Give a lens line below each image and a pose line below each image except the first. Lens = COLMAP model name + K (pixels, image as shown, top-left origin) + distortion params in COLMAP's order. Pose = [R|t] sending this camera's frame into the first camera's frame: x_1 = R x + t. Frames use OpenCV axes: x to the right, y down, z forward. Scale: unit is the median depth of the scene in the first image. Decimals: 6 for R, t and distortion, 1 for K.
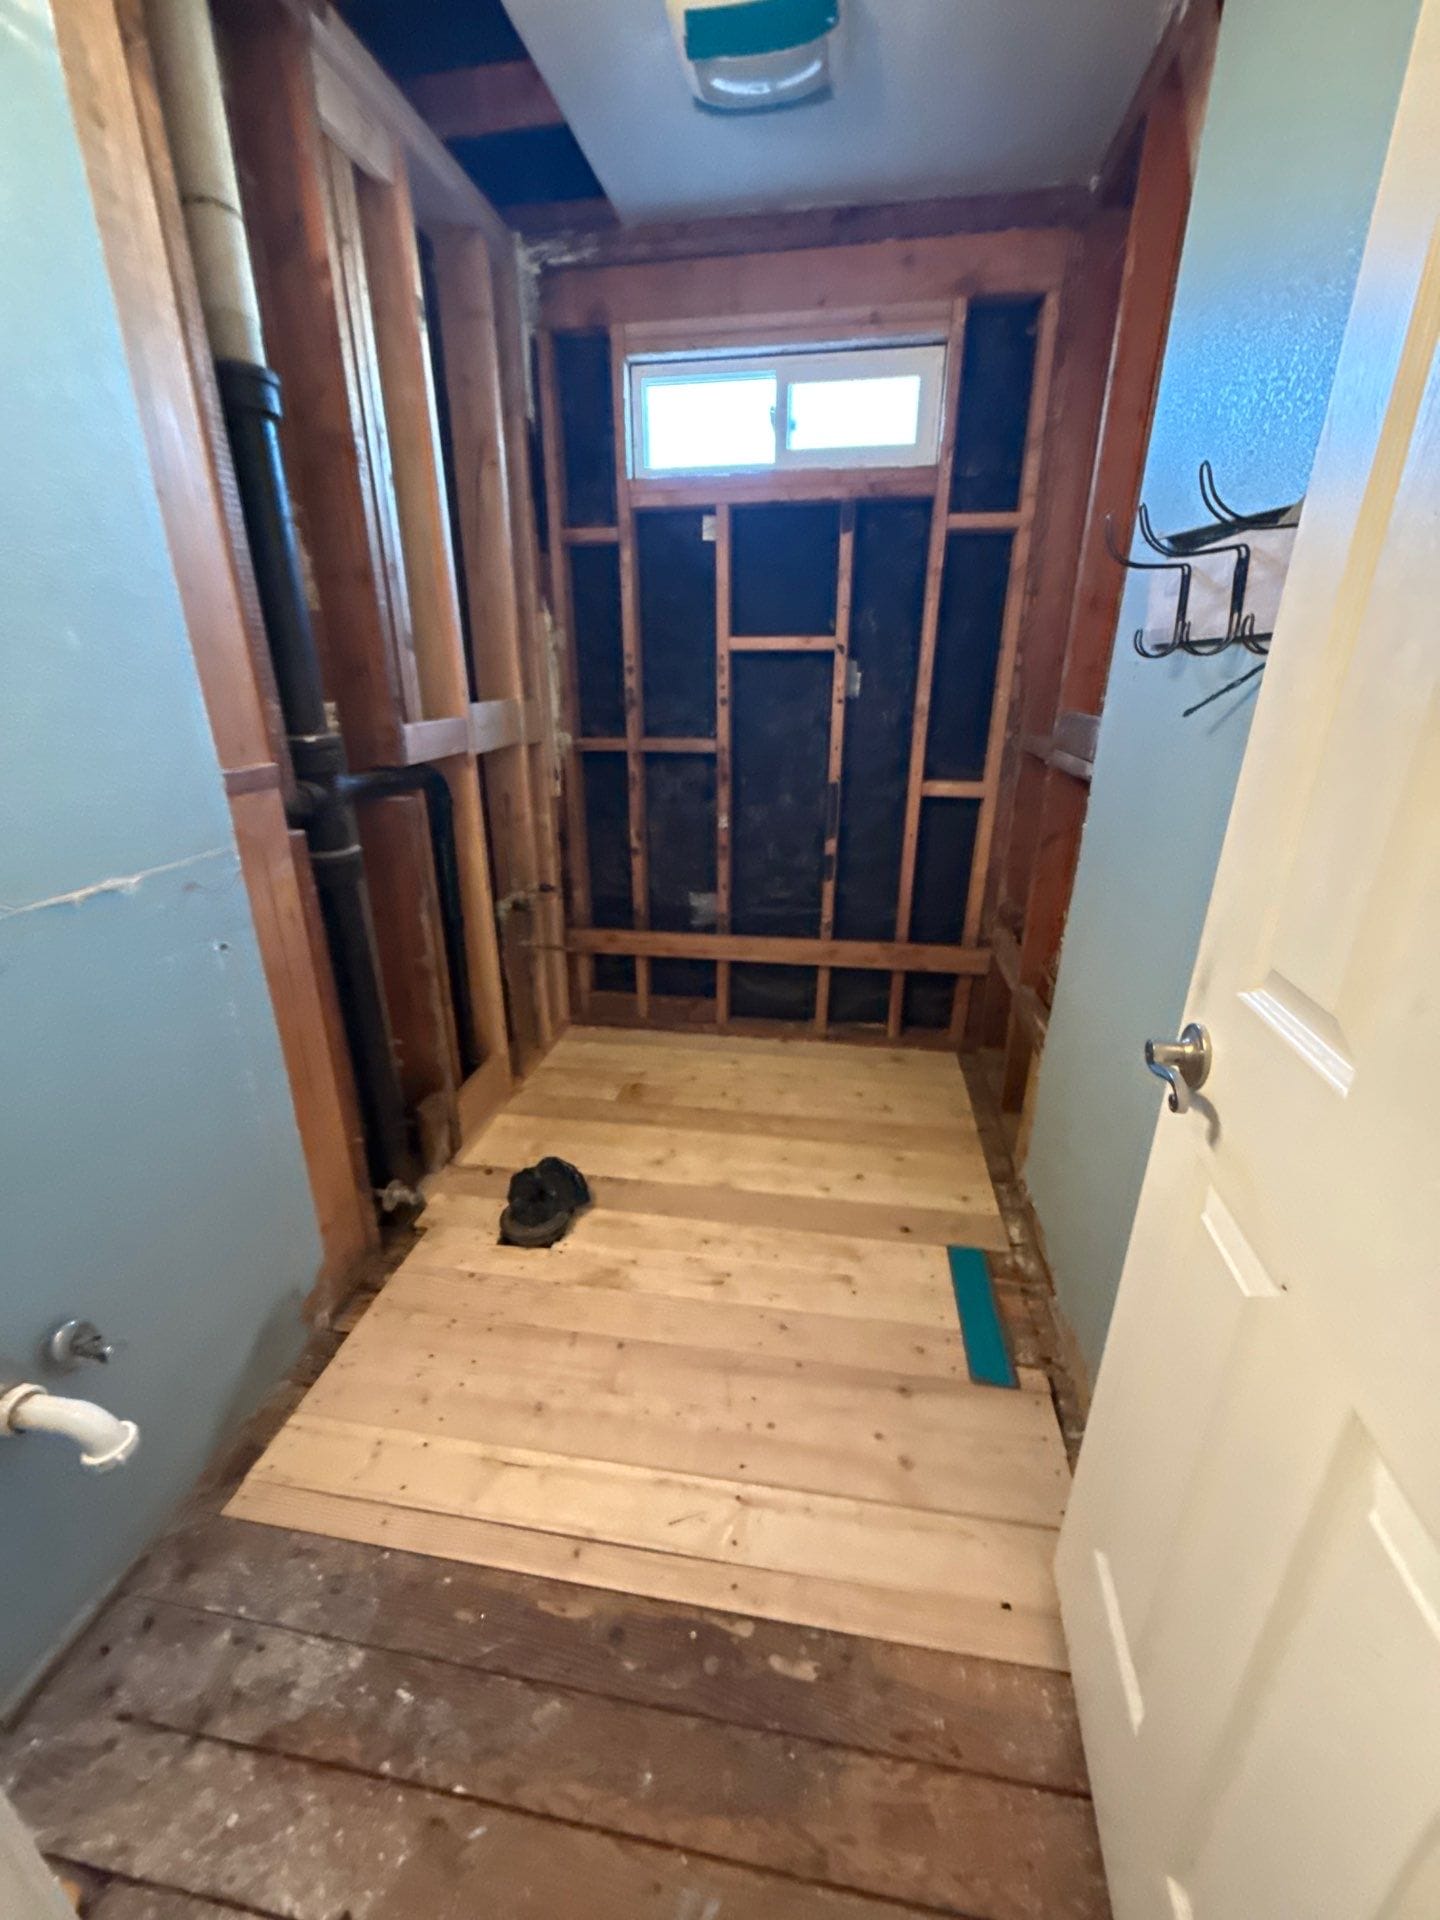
lens RADIAL K [[767.0, 0, 718.8], [0, 767.0, 956.8], [0, 0, 1]] dist [-0.000038, 0.000398]
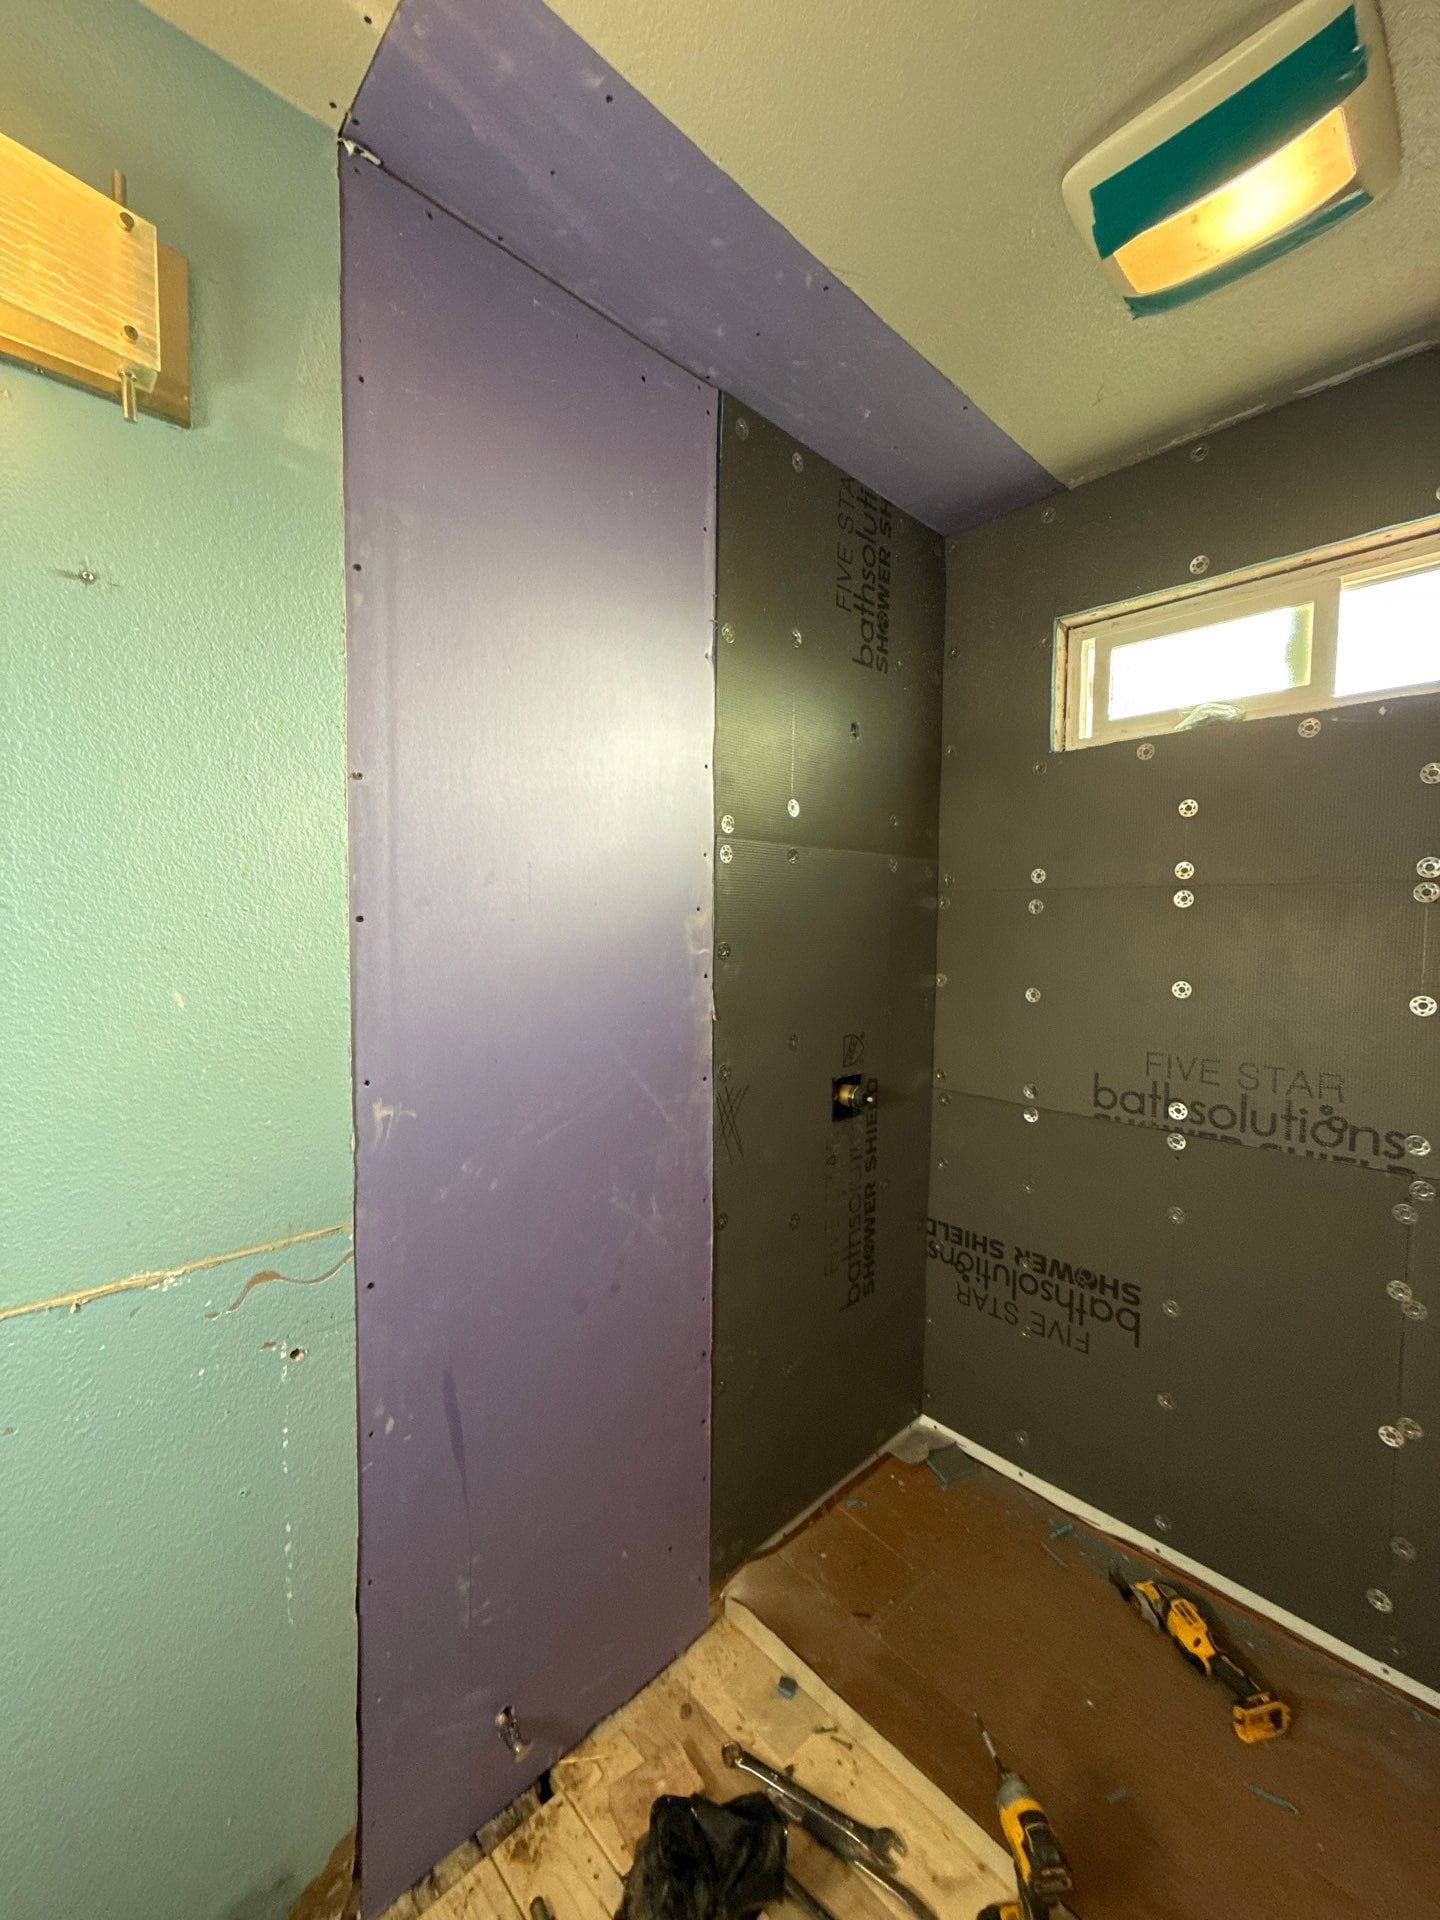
lens RADIAL K [[767.0, 0, 718.8], [0, 767.0, 956.8], [0, 0, 1]] dist [-0.000038, 0.000398]
pose [[0.796493, 0.044199, -0.603031, 0.095348], [-0.226625, 0.946446, -0.229961, -0.187914], [0.560572, 0.319824, 0.763854, 0.304008]]
